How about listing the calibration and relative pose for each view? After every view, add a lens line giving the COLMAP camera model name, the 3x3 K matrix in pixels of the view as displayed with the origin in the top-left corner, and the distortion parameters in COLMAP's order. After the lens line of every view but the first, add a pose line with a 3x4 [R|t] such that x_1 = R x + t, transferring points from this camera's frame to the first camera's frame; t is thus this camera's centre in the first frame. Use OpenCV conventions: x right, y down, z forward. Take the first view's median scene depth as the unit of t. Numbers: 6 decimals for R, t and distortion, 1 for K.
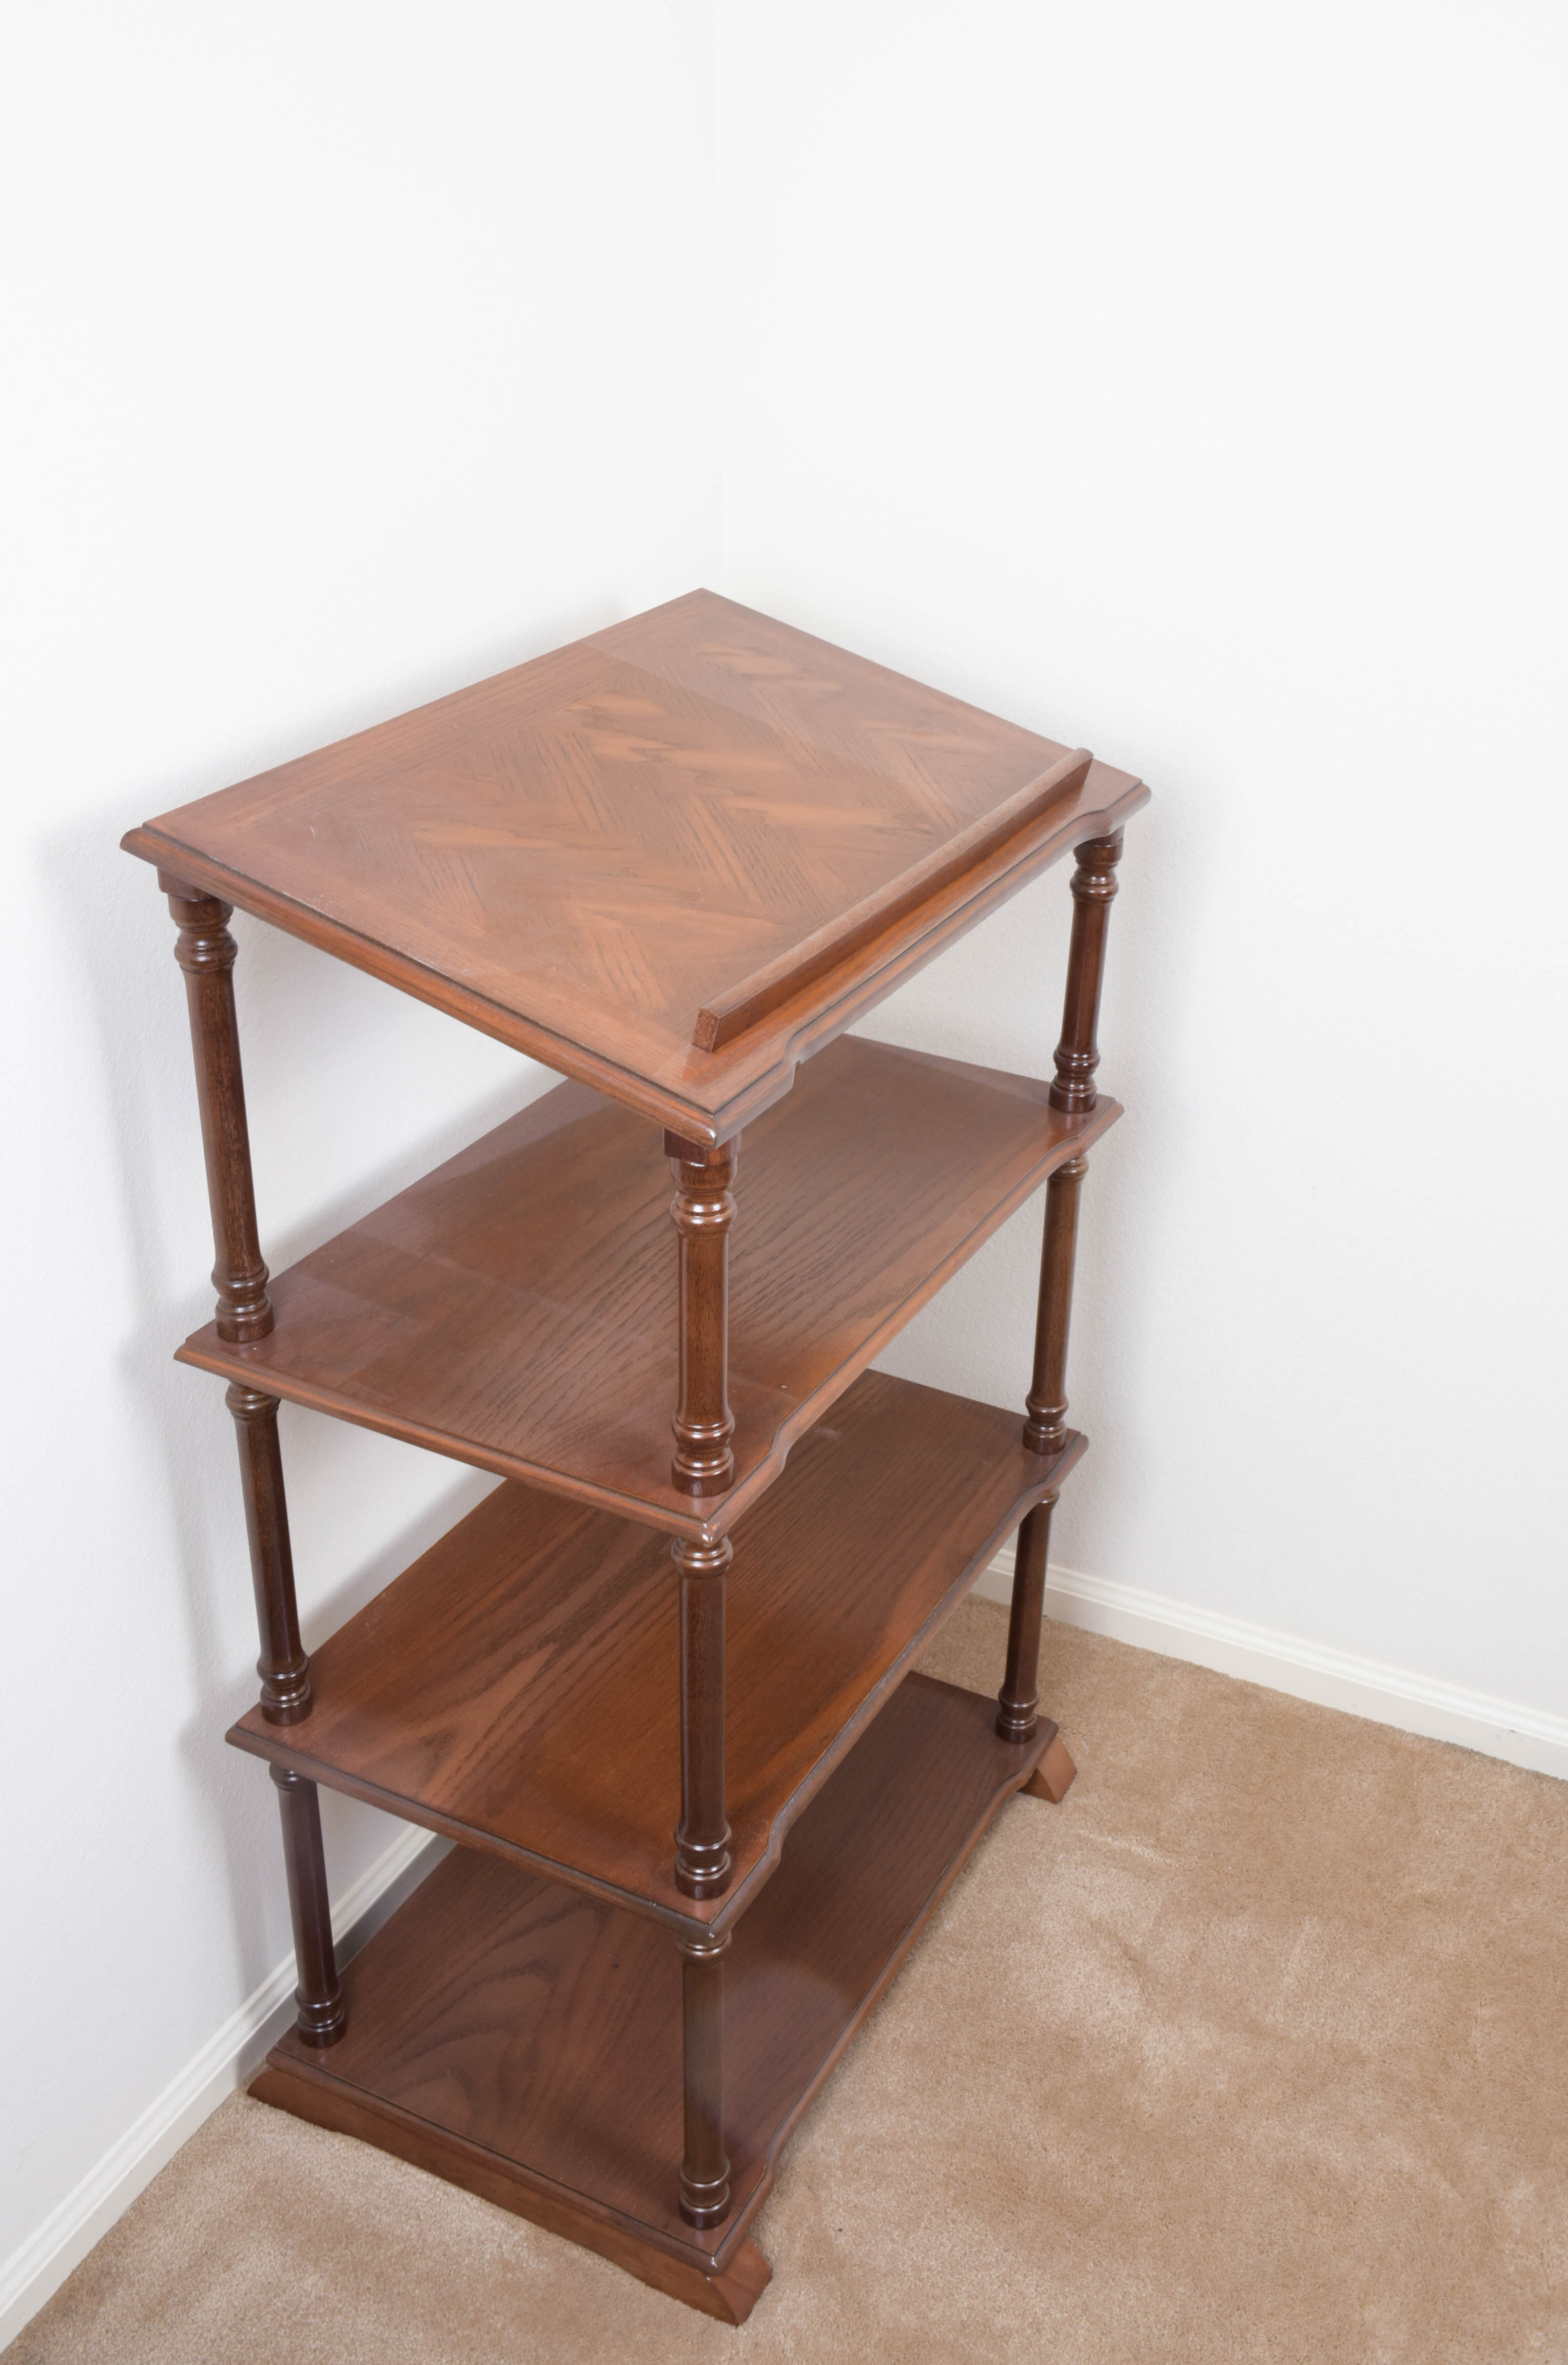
lens RADIAL K [[2305.4, 0, 786.5], [0, 2305.4, 1178.1], [0, 0, 1]] dist [-0.030694, 0.000000]
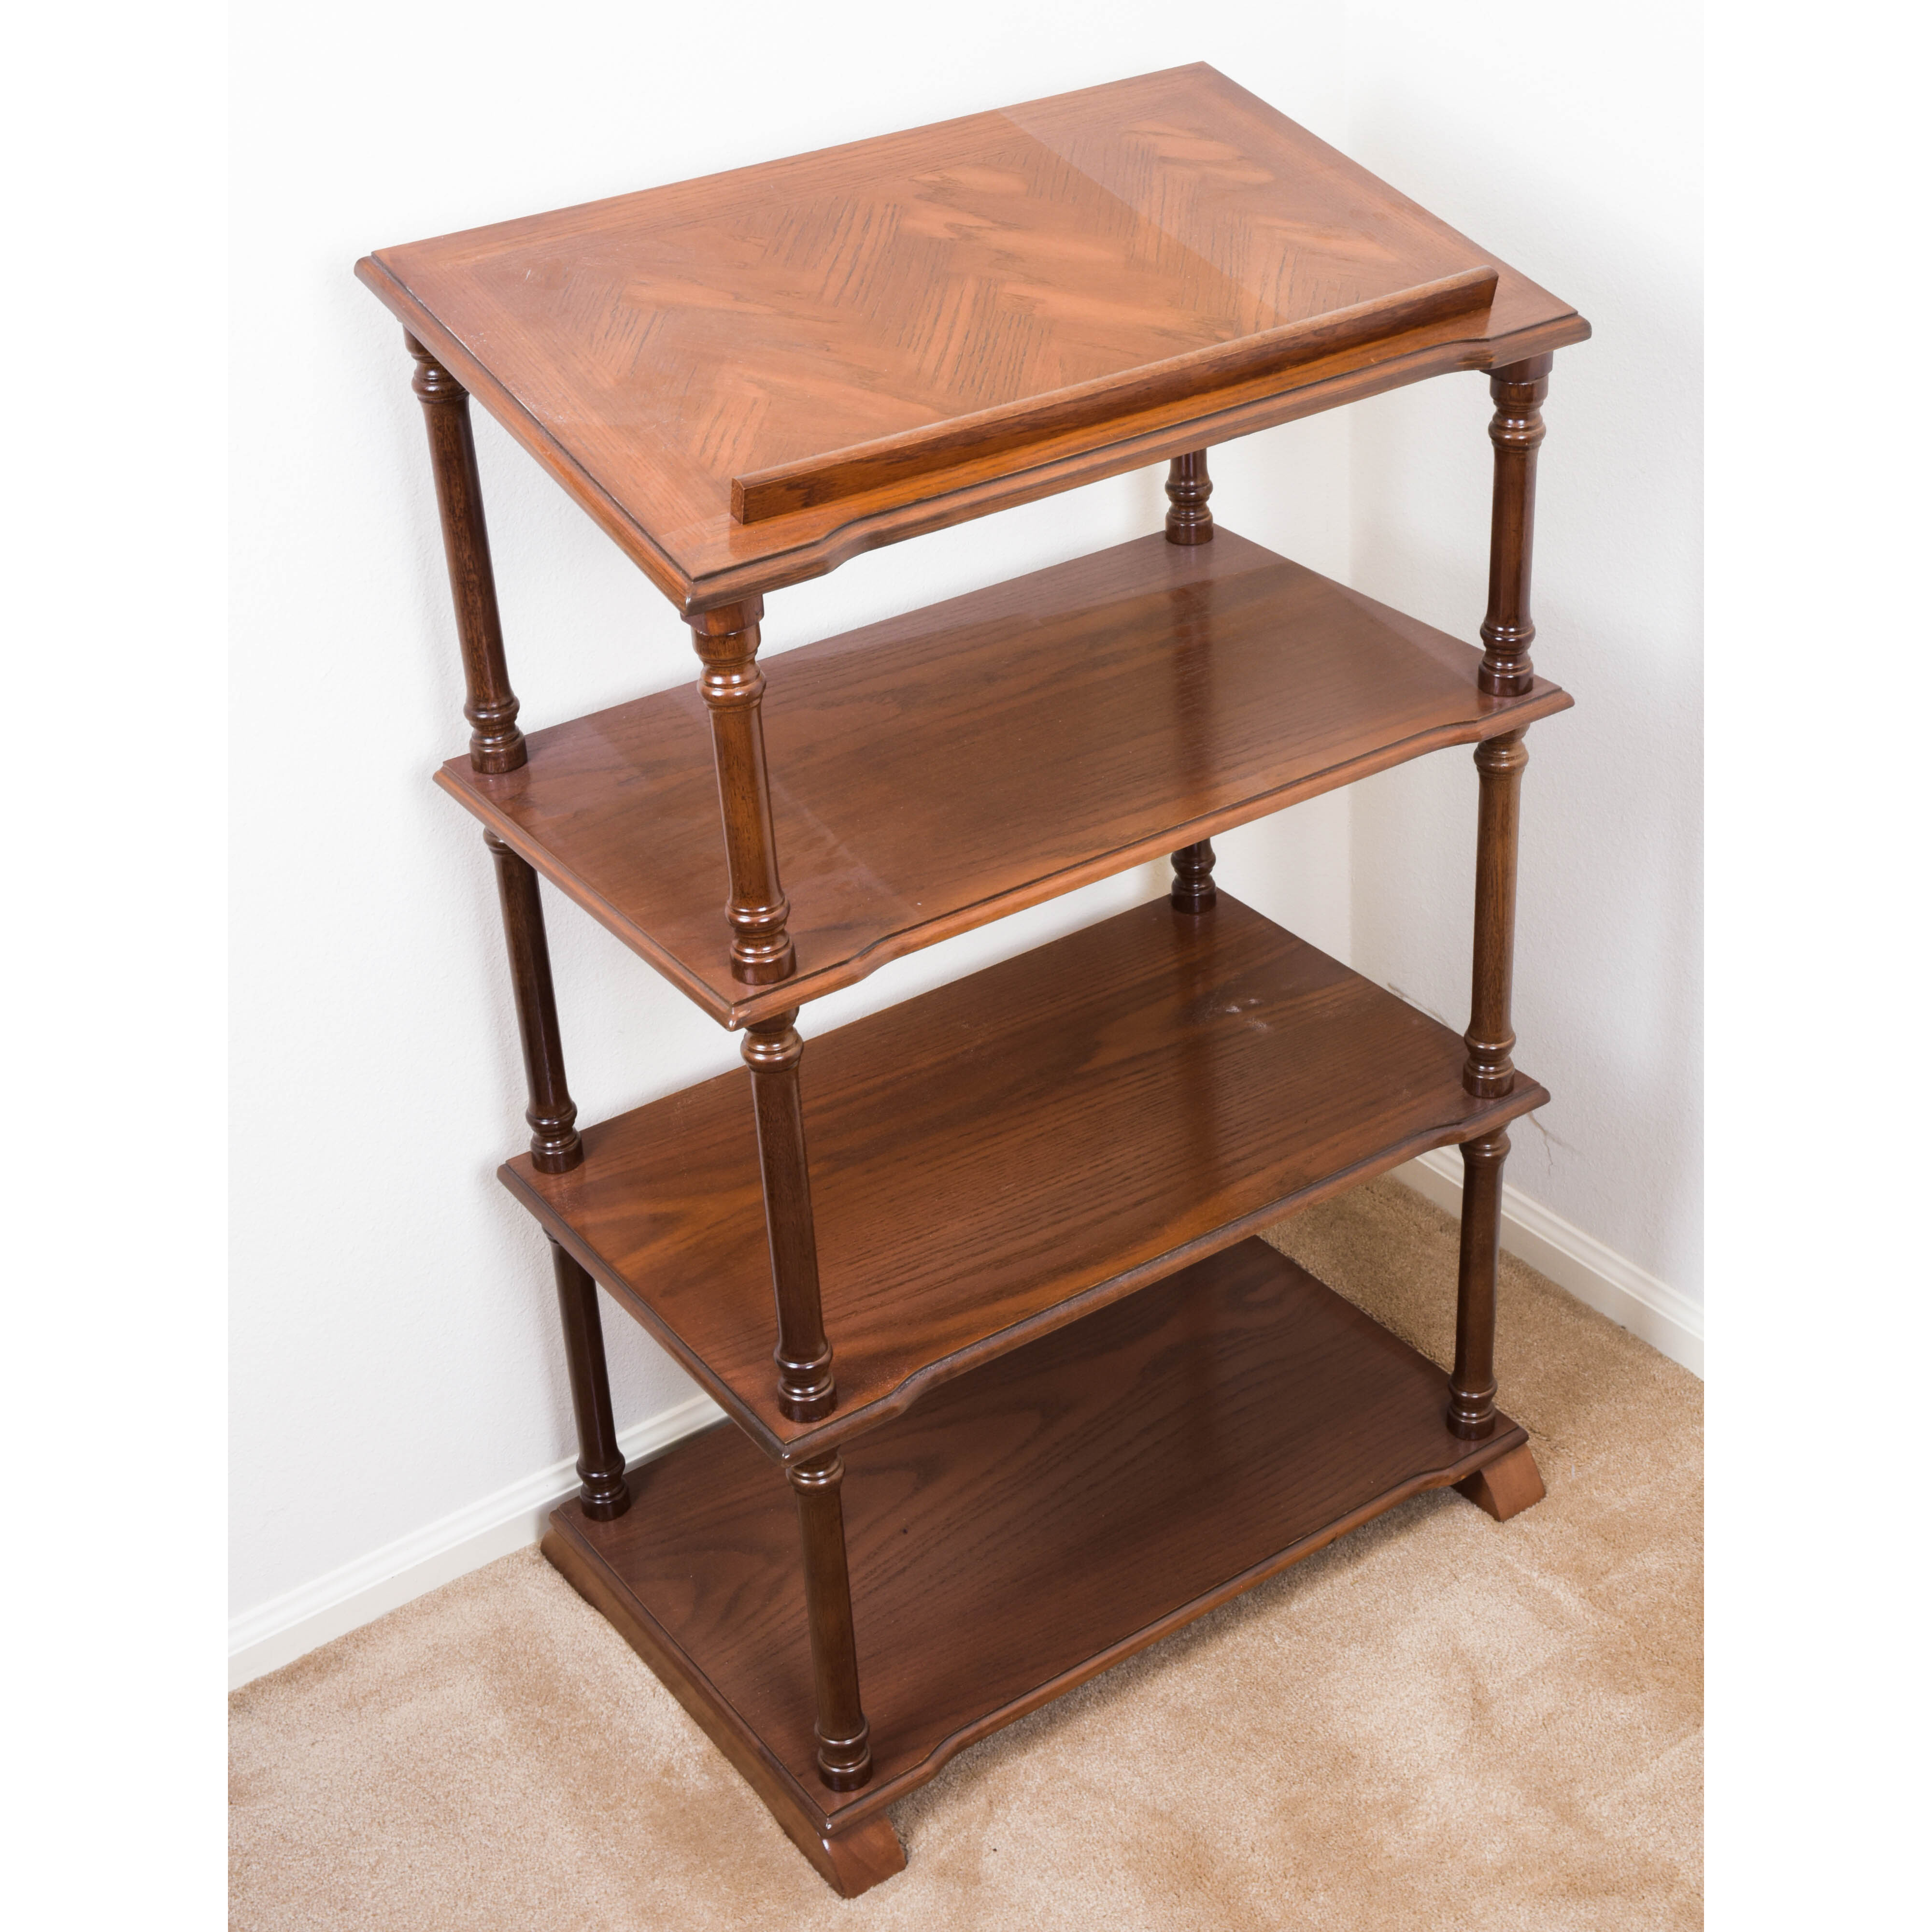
lens RADIAL K [[2855.5, 0, 974.7], [0, 2855.5, 846.0], [0, 0, 1]] dist [-0.040274, 0.000000]
pose [[0.885737, 0.167051, -0.433087, 0.447548], [-0.158052, 0.985785, 0.056996, -0.002912], [0.436452, 0.017967, 0.899548, -0.039436]]
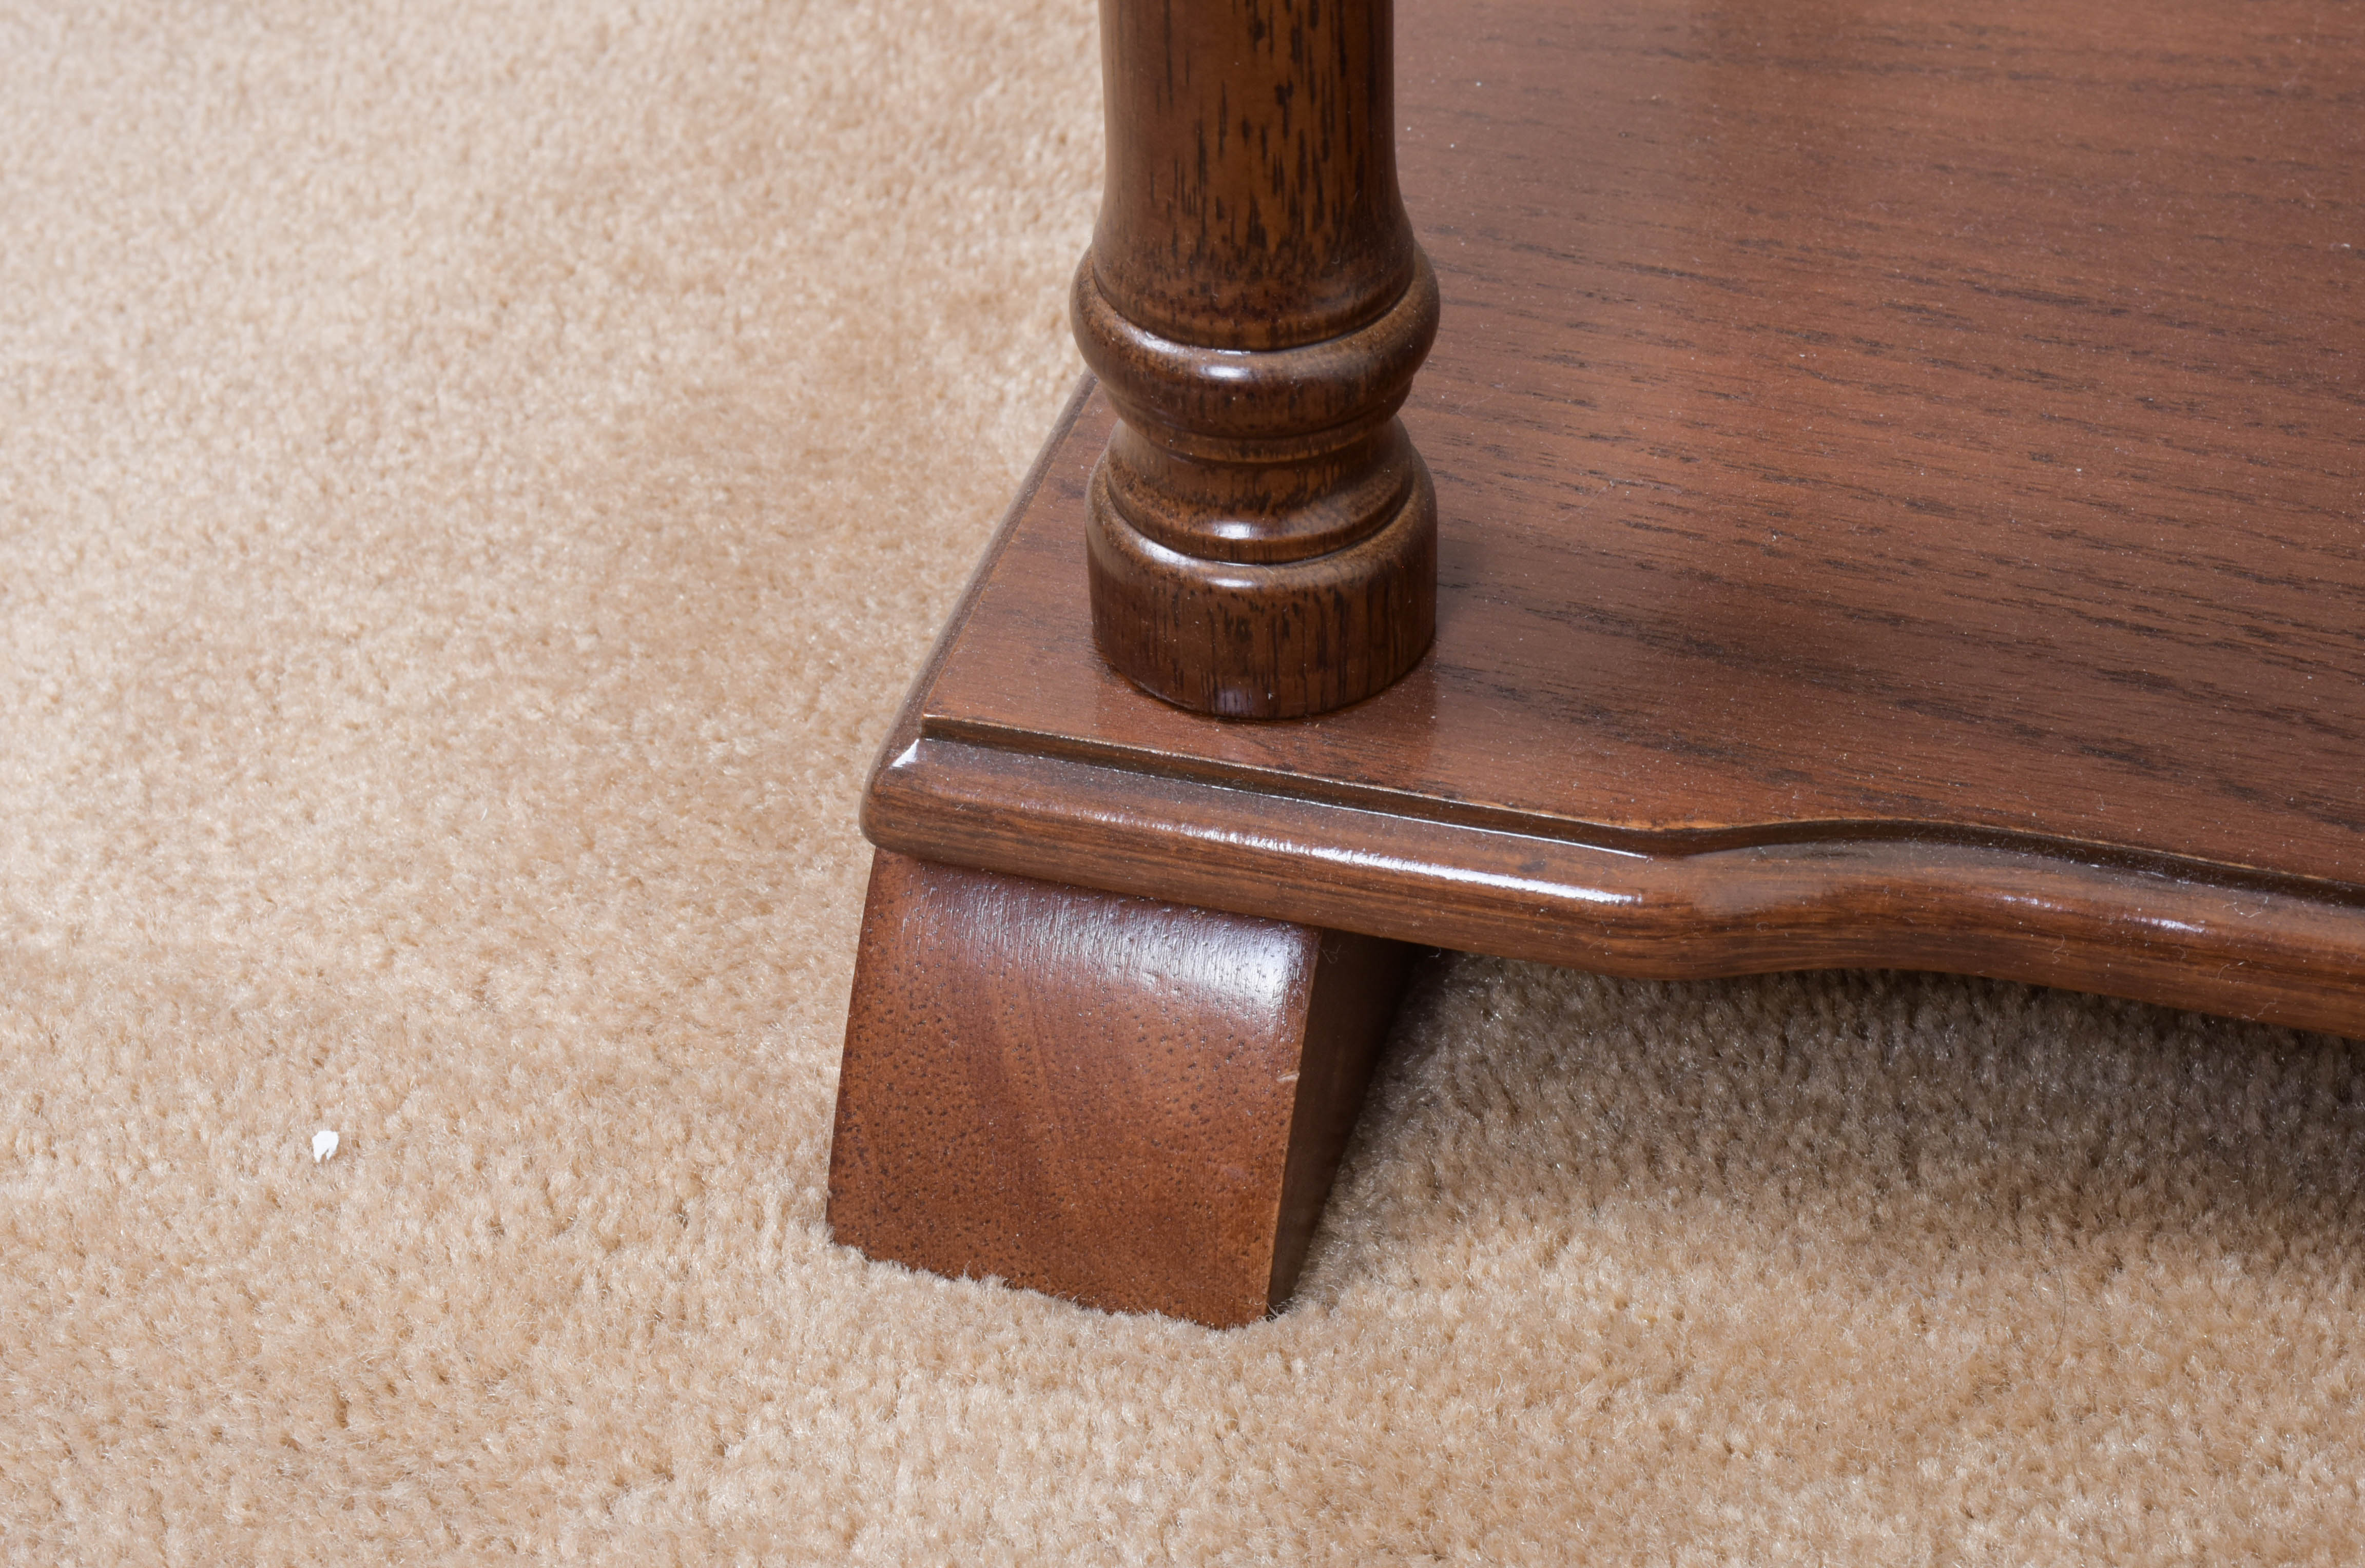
lens RADIAL K [[4267.7, 0, 1183.6], [0, 4267.7, 773.2], [0, 0, 1]] dist [0.050604, 0.000000]
pose [[0.188264, 0.614311, -0.766276, 0.178357], [-0.427218, 0.753766, 0.499321, 0.315157], [0.884331, 0.233363, 0.404352, 0.869441]]
